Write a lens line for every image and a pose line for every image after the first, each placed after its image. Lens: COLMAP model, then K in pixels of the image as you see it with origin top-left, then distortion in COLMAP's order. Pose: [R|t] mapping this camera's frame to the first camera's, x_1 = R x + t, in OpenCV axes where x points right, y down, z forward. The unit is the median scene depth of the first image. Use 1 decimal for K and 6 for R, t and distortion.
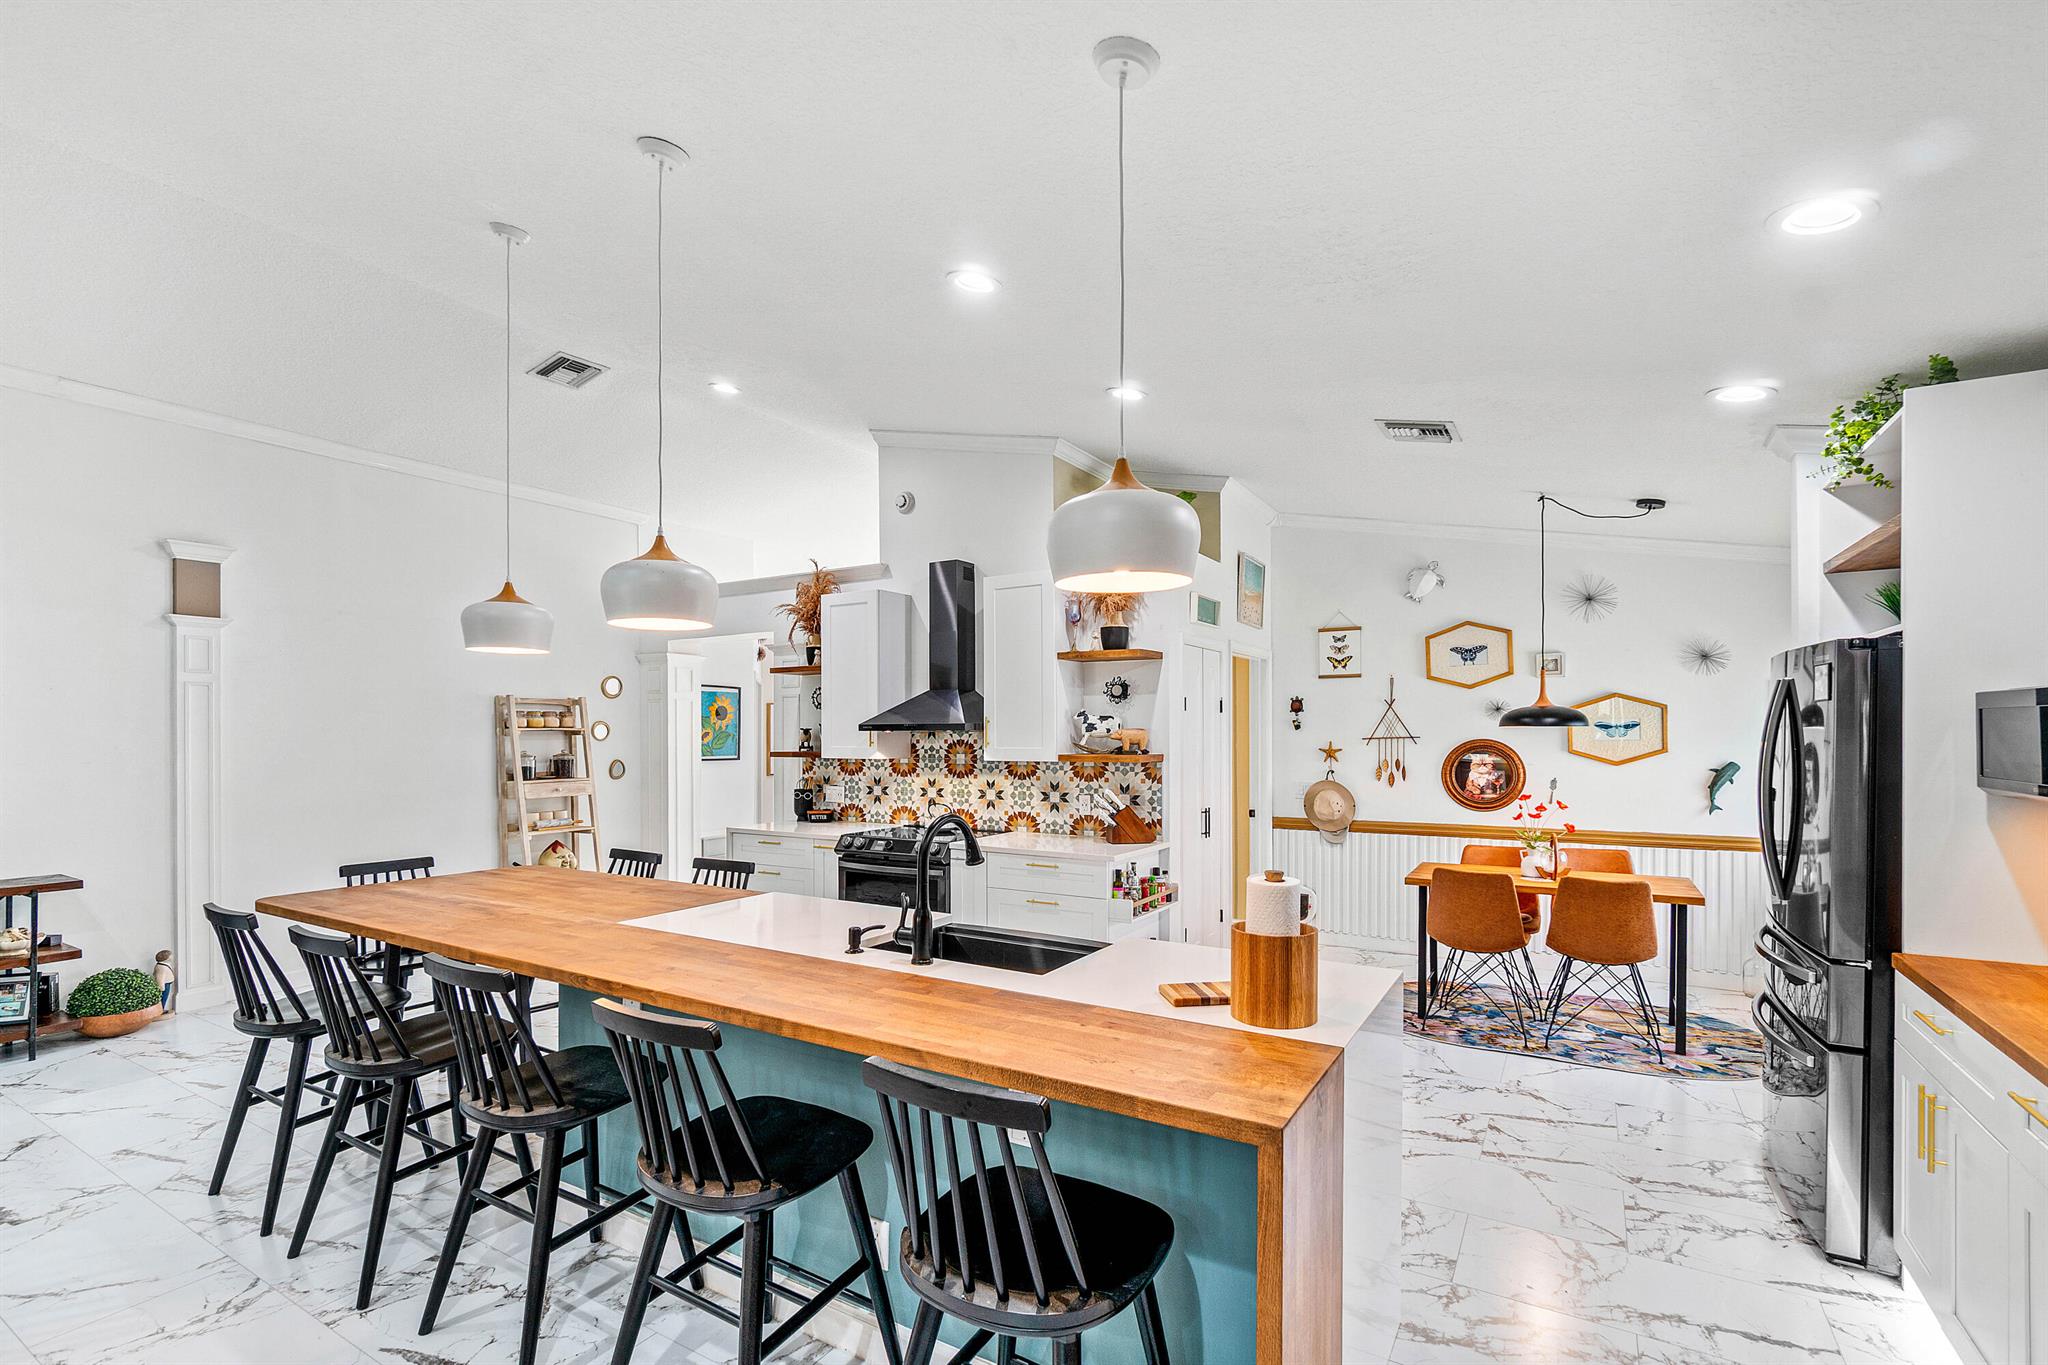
lens RADIAL K [[878.7, 0, 1029.0], [0, 878.7, 733.4], [0, 0, 1]] dist [-0.026396, -0.000073]
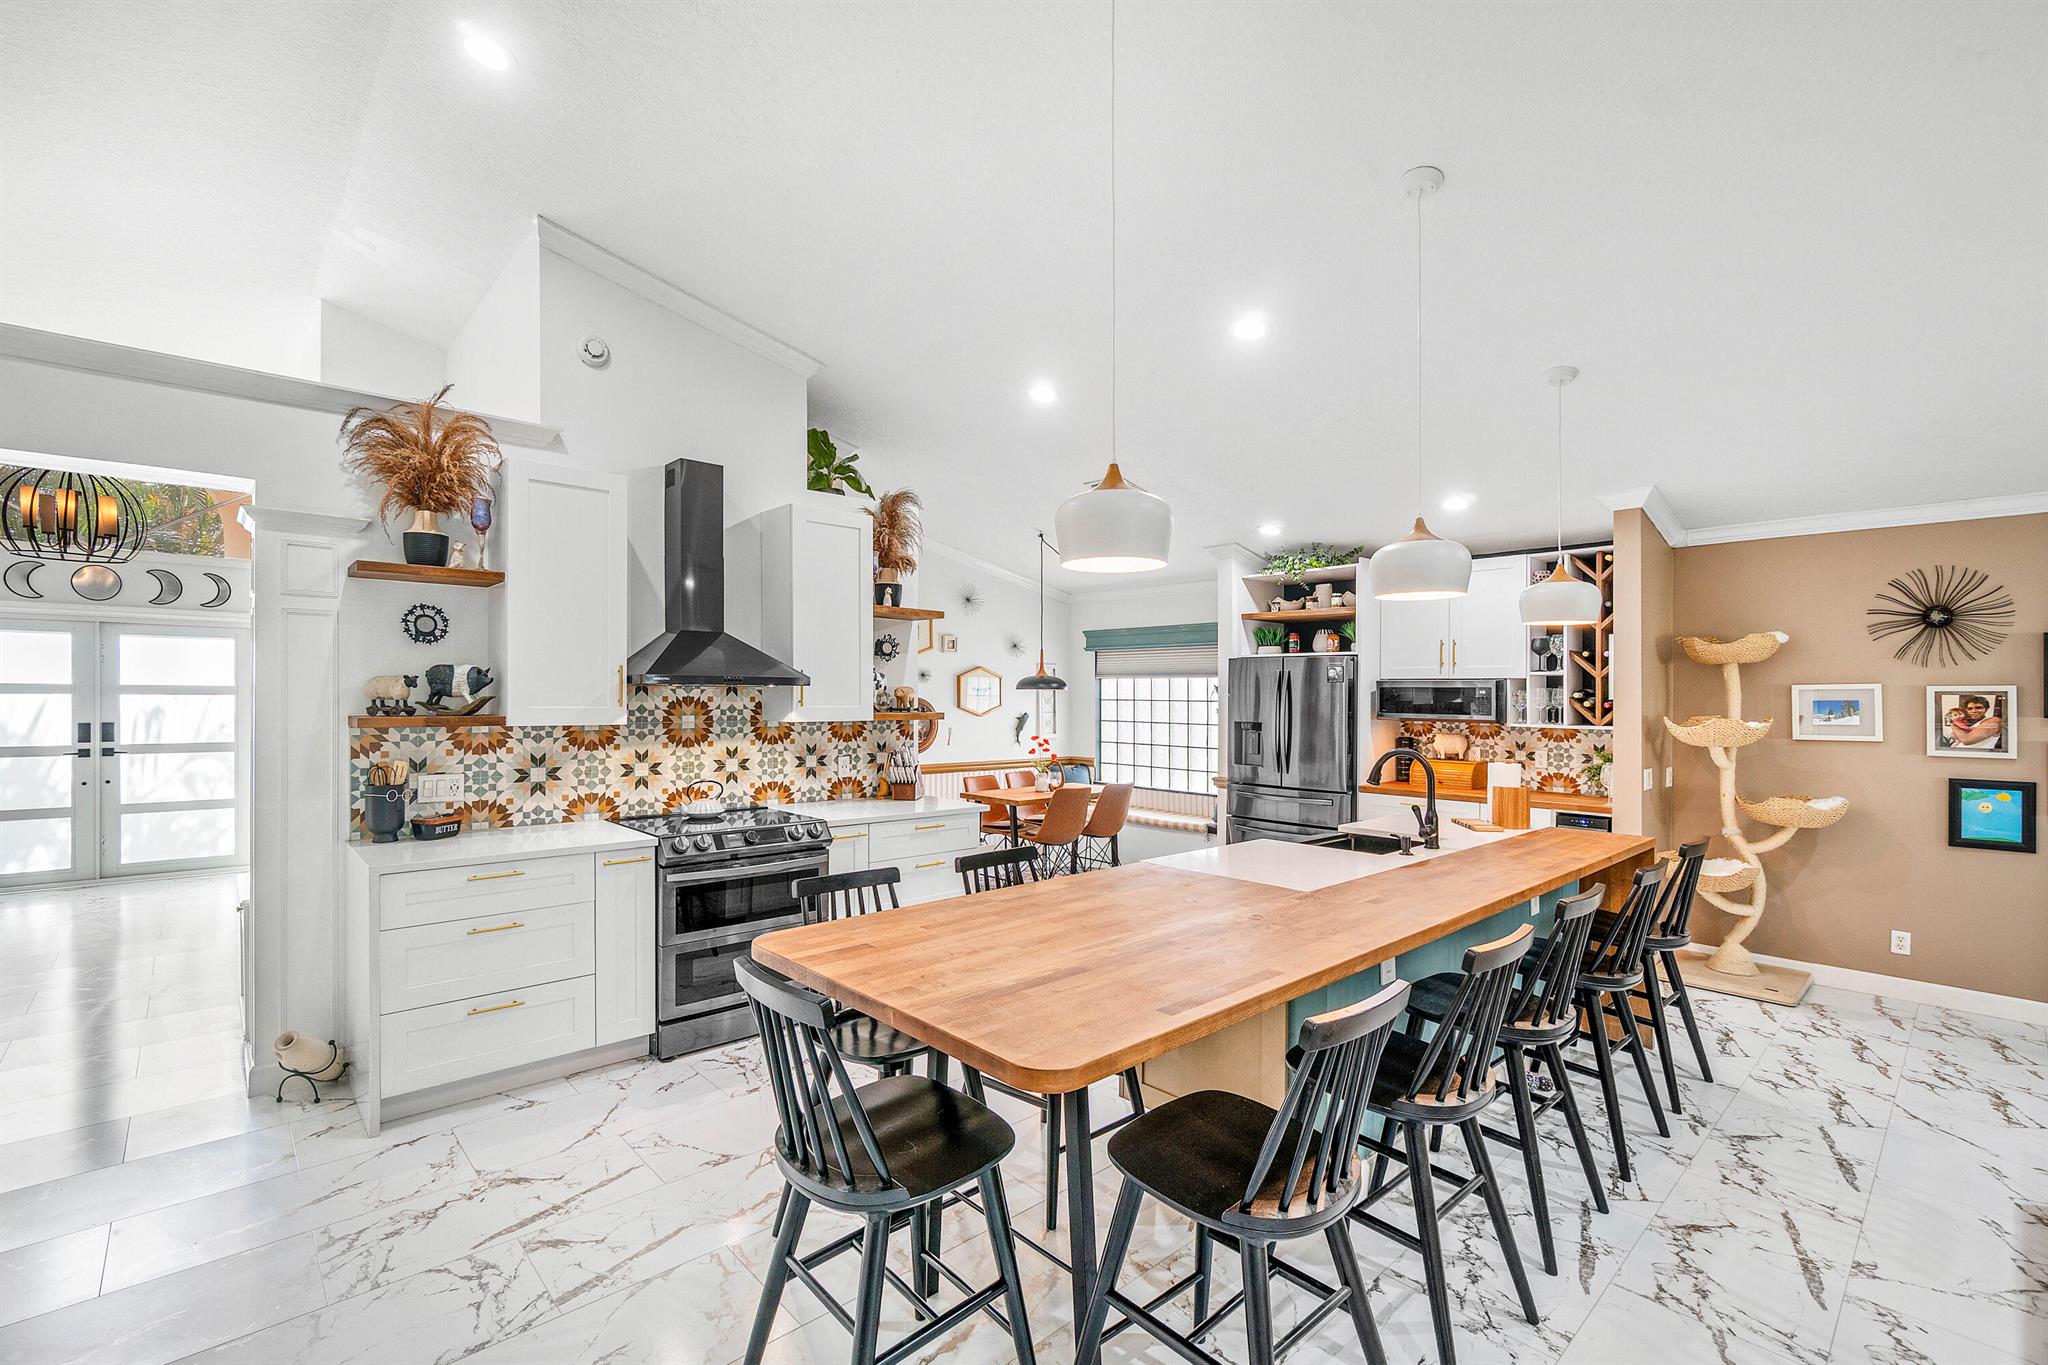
lens RADIAL K [[896.3, 0, 1021.1], [0, 896.3, 698.4], [0, 0, 1]] dist [-0.000515, -0.000060]
pose [[0.315641, 0.001903, 0.948877, -0.771392], [-0.007733, 0.999970, 0.000567, 0.006186], [-0.948847, -0.007516, 0.315646, 0.507791]]
